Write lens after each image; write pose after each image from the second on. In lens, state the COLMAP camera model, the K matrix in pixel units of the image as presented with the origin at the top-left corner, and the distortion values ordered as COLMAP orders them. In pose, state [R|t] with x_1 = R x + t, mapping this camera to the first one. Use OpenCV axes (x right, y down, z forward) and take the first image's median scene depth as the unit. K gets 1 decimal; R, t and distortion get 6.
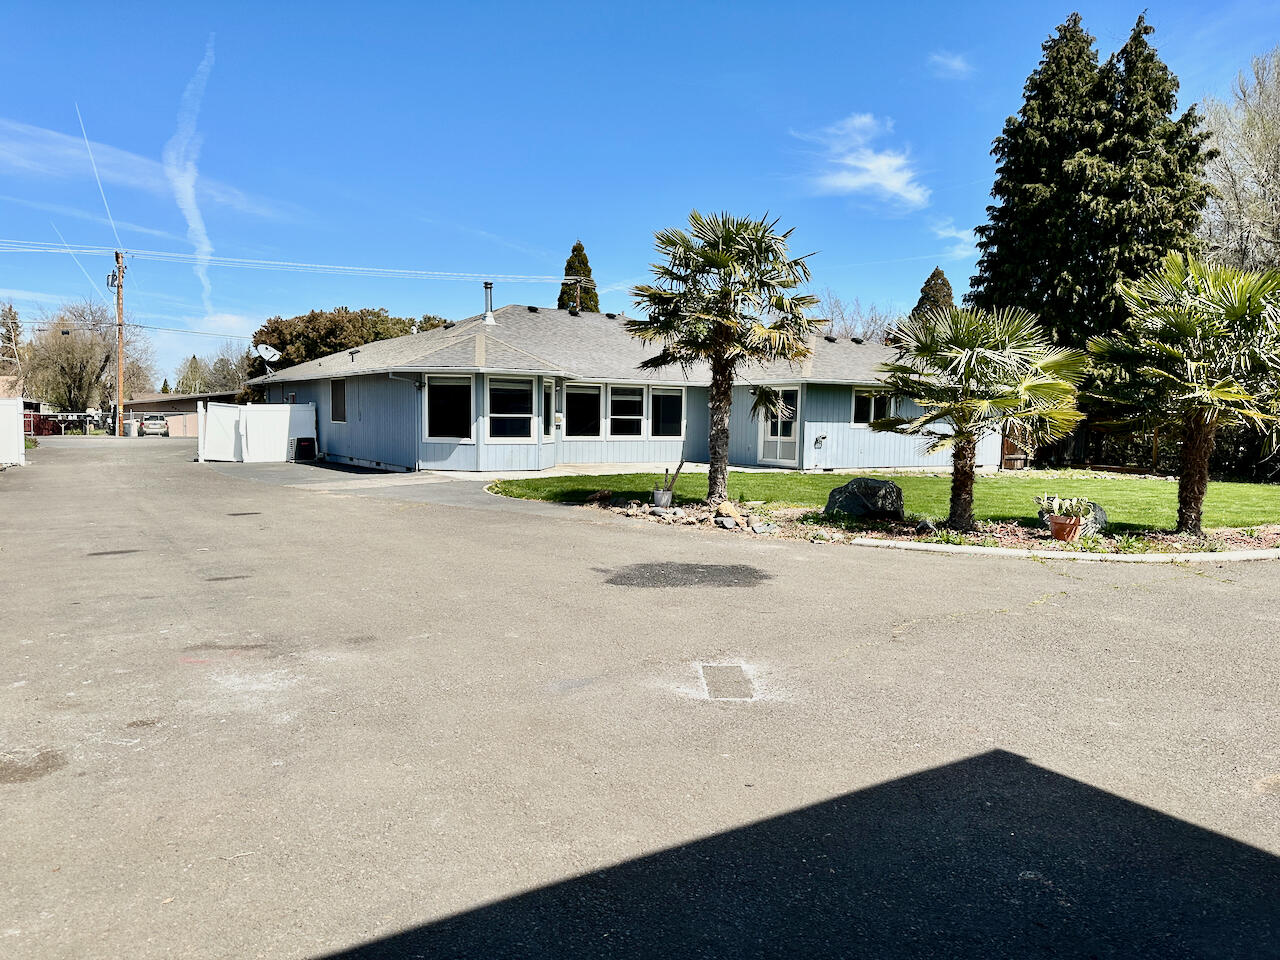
lens RADIAL K [[896.2, 0, 640.9], [0, 896.2, 490.7], [0, 0, 1]] dist [0.117187, -0.188719]
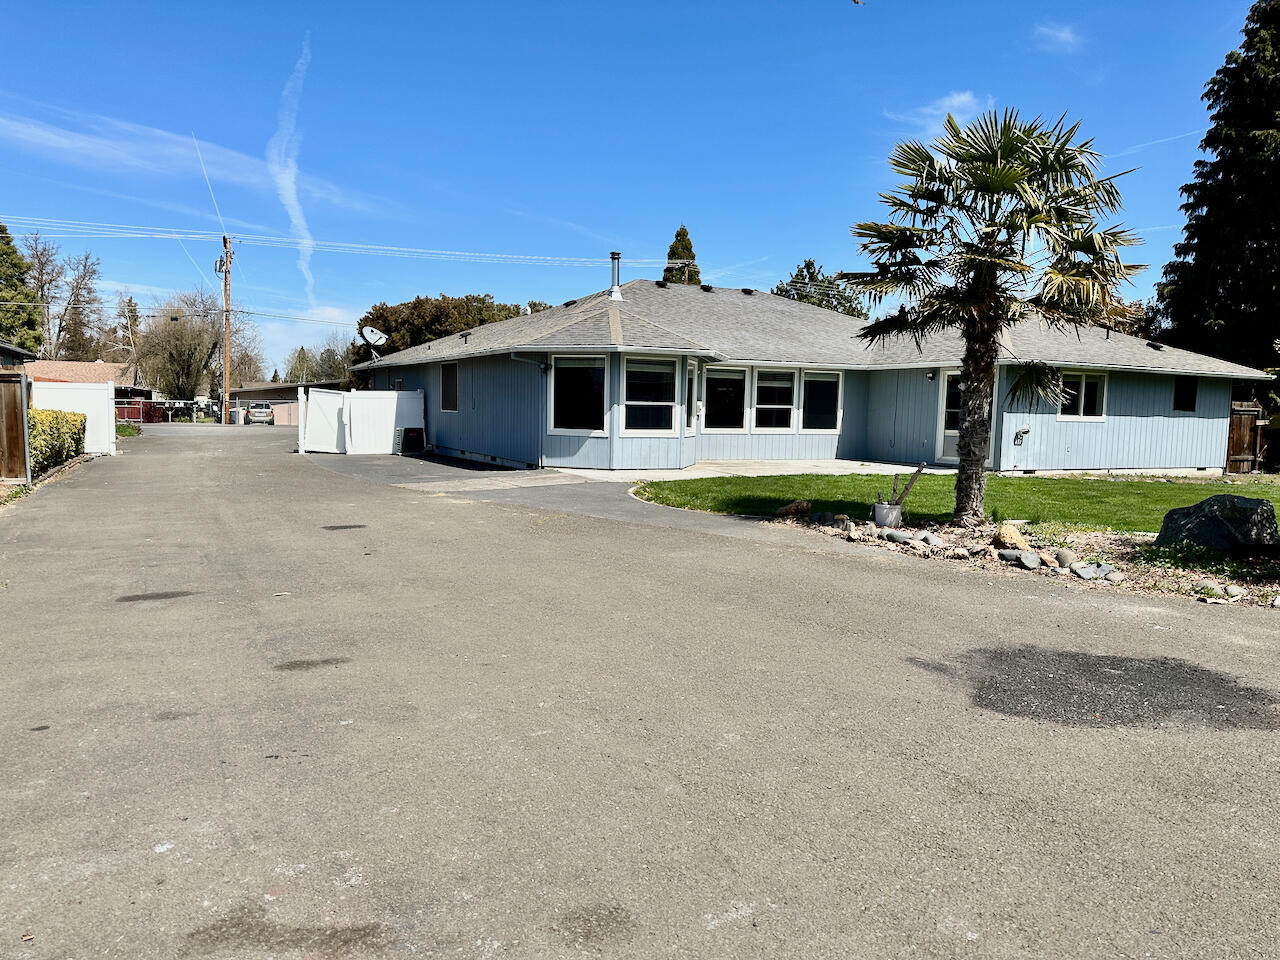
lens RADIAL K [[884.0, 0, 640.0], [0, 884.0, 480.0], [0, 0, 1]] dist [0.074361, -0.068703]
pose [[0.995435, 0.014285, -0.094367, -0.062800], [-0.014442, 0.999895, -0.000979, -0.009248], [0.094343, 0.002338, 0.995537, 0.147380]]
